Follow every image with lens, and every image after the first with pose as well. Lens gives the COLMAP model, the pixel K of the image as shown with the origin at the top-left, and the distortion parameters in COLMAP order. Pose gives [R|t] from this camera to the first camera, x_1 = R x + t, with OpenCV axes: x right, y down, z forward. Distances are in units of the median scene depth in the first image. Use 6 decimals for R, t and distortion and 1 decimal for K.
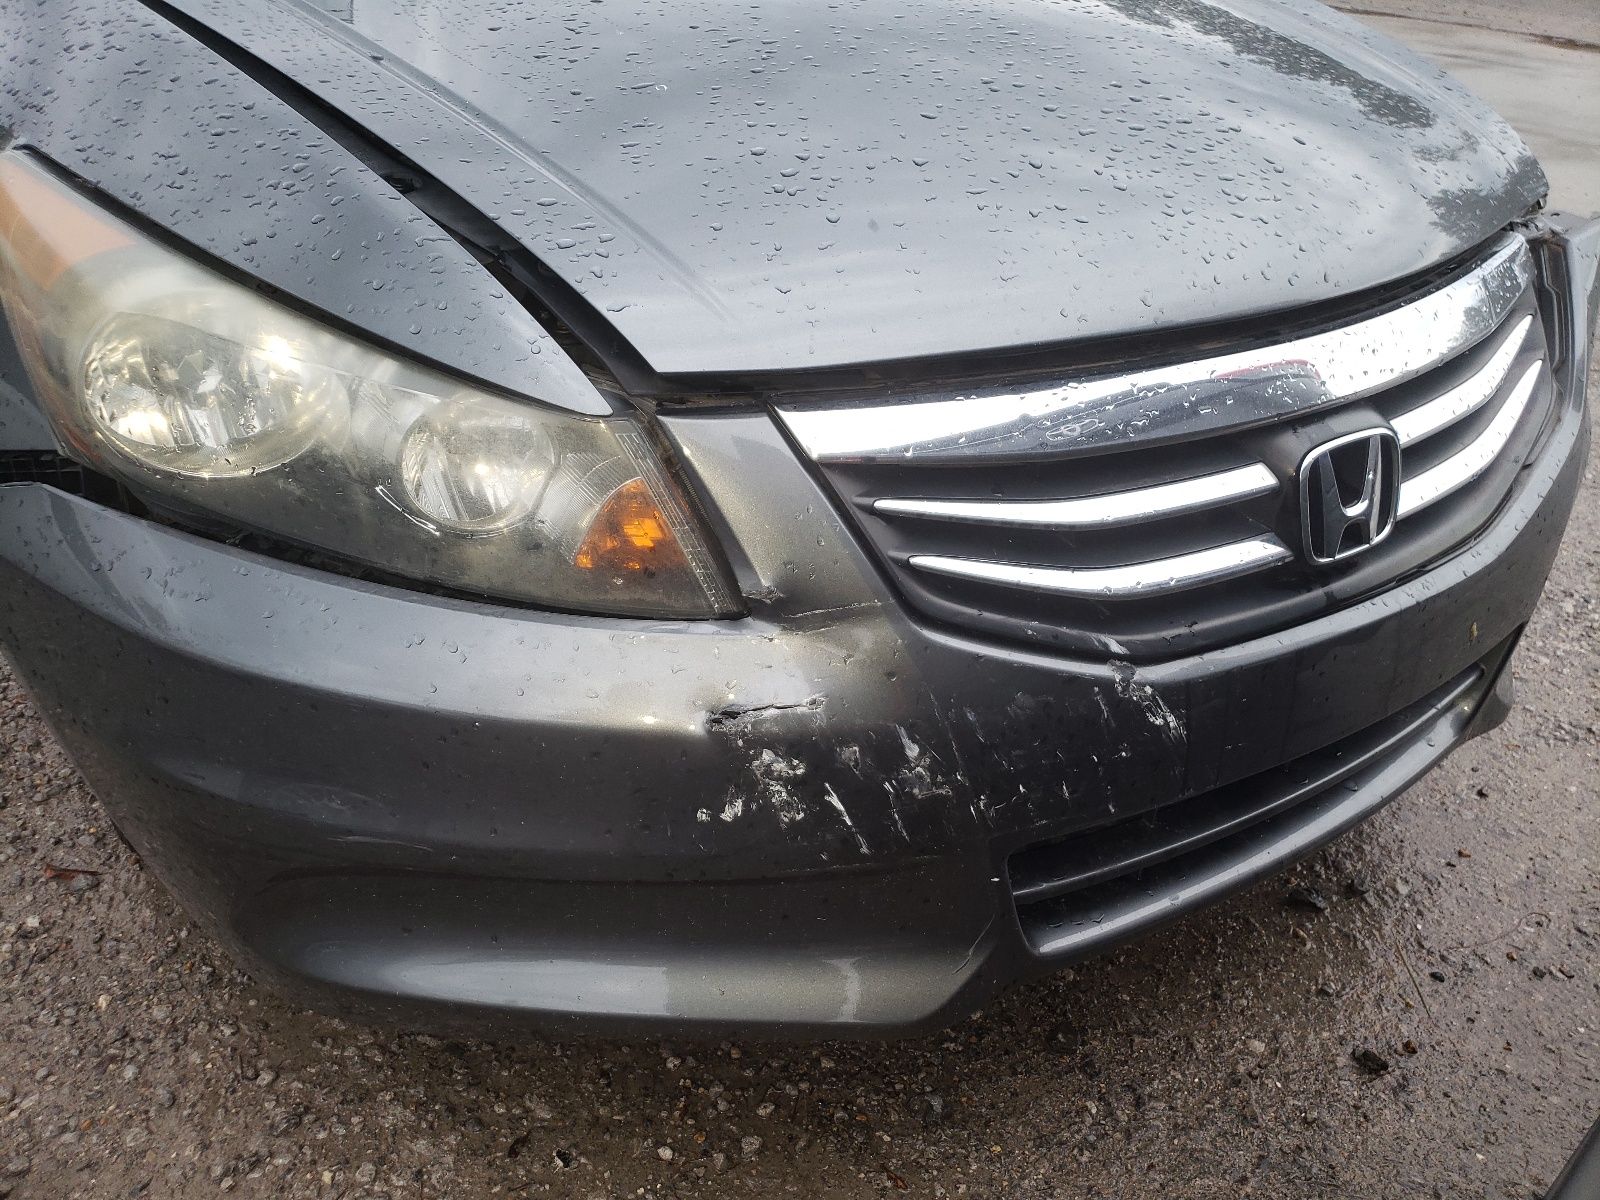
lens RADIAL K [[1246.8, 0, 800.0], [0, 1246.8, 600.0], [0, 0, 1]] dist [0.043665, -0.063294]
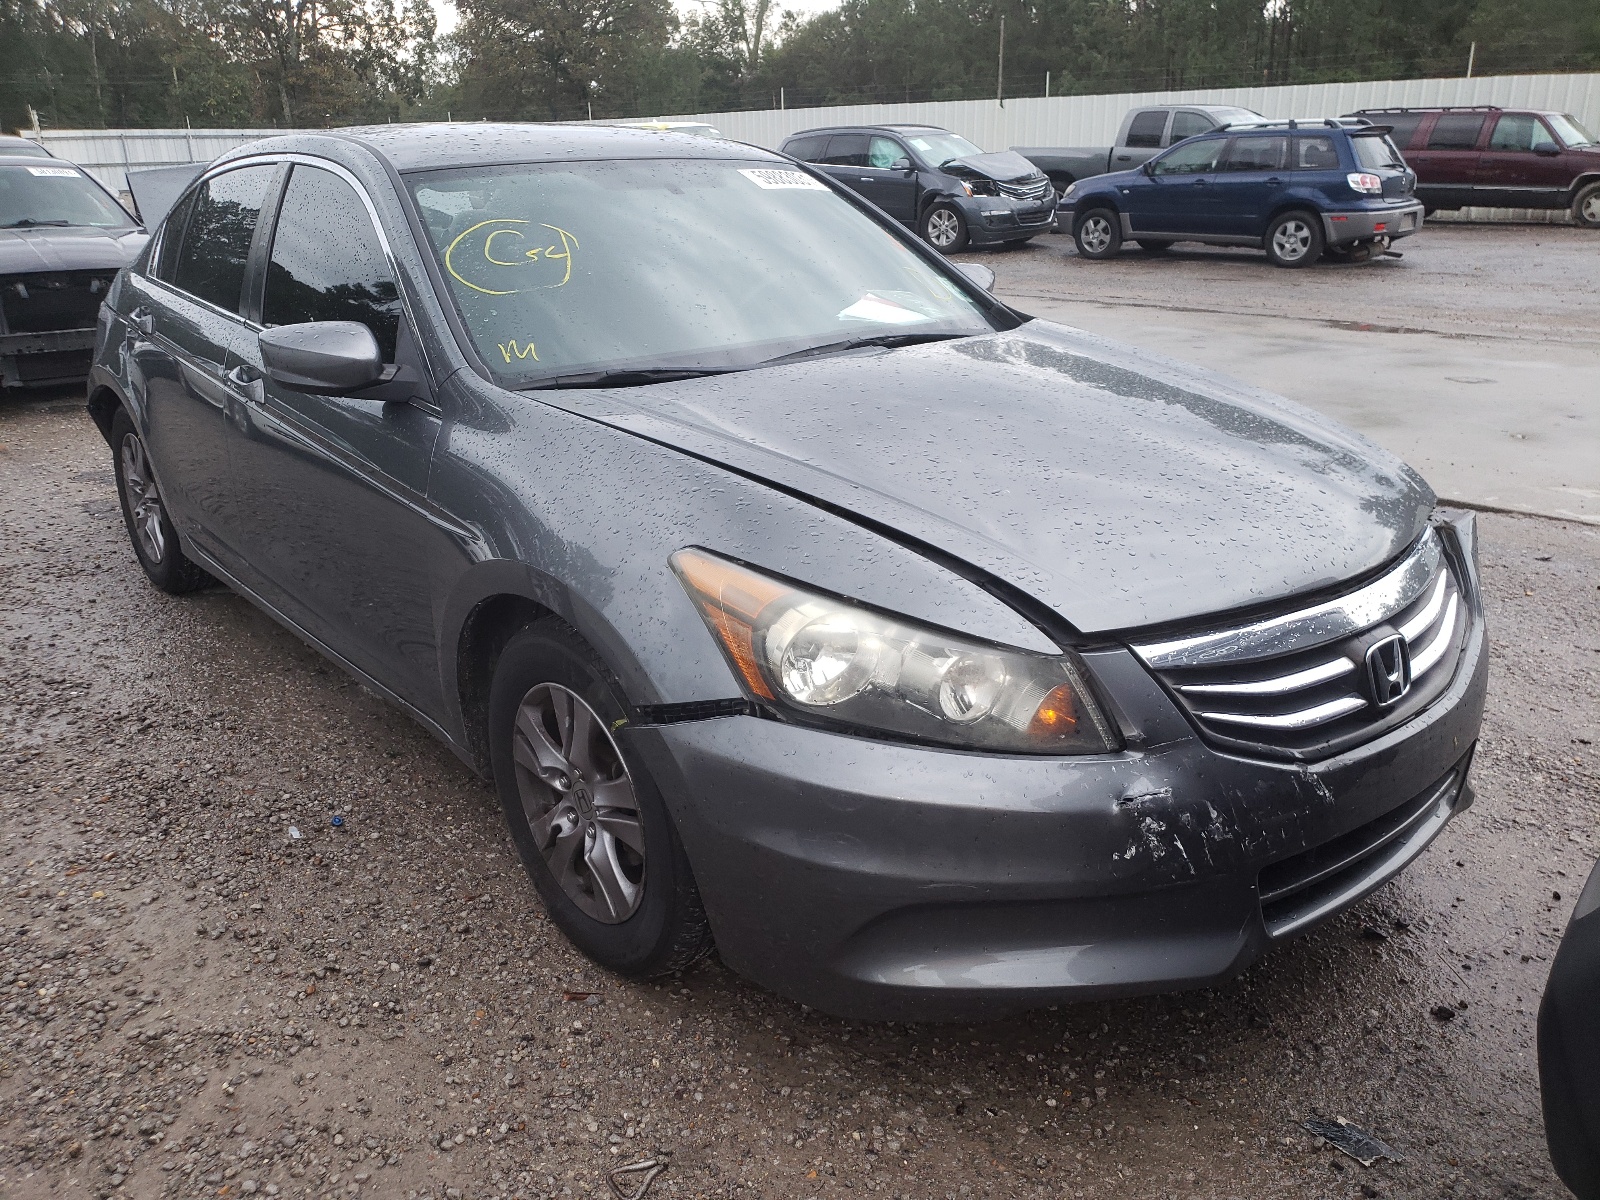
lens RADIAL K [[1194.1, 0, 800.0], [0, 1194.1, 600.0], [0, 0, 1]] dist [0.009309, 0.000837]
pose [[0.993606, -0.073487, 0.085712, -0.572200], [0.089397, 0.975762, -0.199741, 0.091759], [-0.068956, 0.206126, 0.976093, -0.703319]]
